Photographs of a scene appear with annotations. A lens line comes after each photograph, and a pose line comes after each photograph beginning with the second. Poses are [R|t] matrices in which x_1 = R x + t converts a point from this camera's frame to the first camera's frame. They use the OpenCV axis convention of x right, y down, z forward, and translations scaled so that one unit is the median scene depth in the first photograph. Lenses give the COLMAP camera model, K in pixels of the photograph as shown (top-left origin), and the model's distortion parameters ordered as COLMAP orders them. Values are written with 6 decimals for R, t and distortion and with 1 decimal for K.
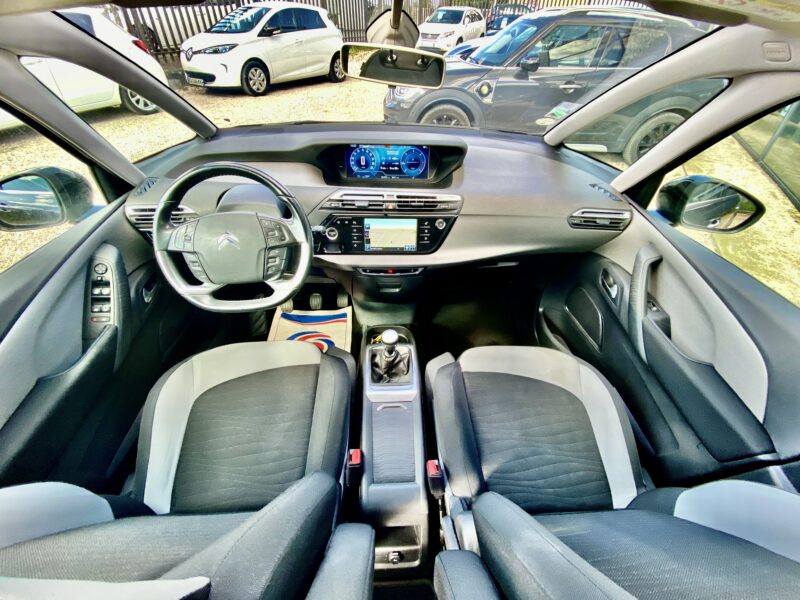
lens RADIAL K [[315.8, 0, 398.0], [0, 315.8, 300.4], [0, 0, 1]] dist [0.041121, -0.032811]
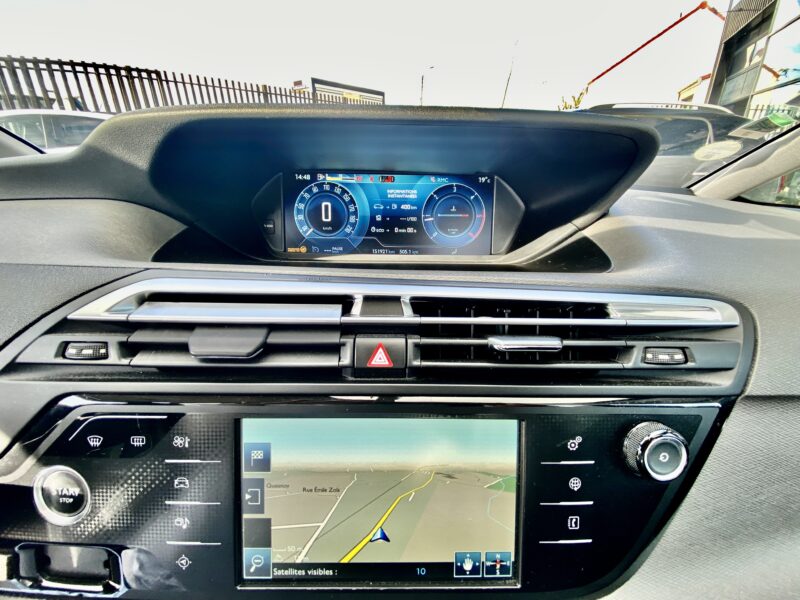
lens RADIAL K [[319.9, 0, 399.9], [0, 319.9, 292.6], [0, 0, 1]] dist [0.030122, -0.022628]
pose [[0.999235, 0.000577, -0.039112, -0.004384], [-0.012594, 0.951389, -0.307735, -0.263564], [0.037034, 0.307992, 0.950668, 0.776462]]
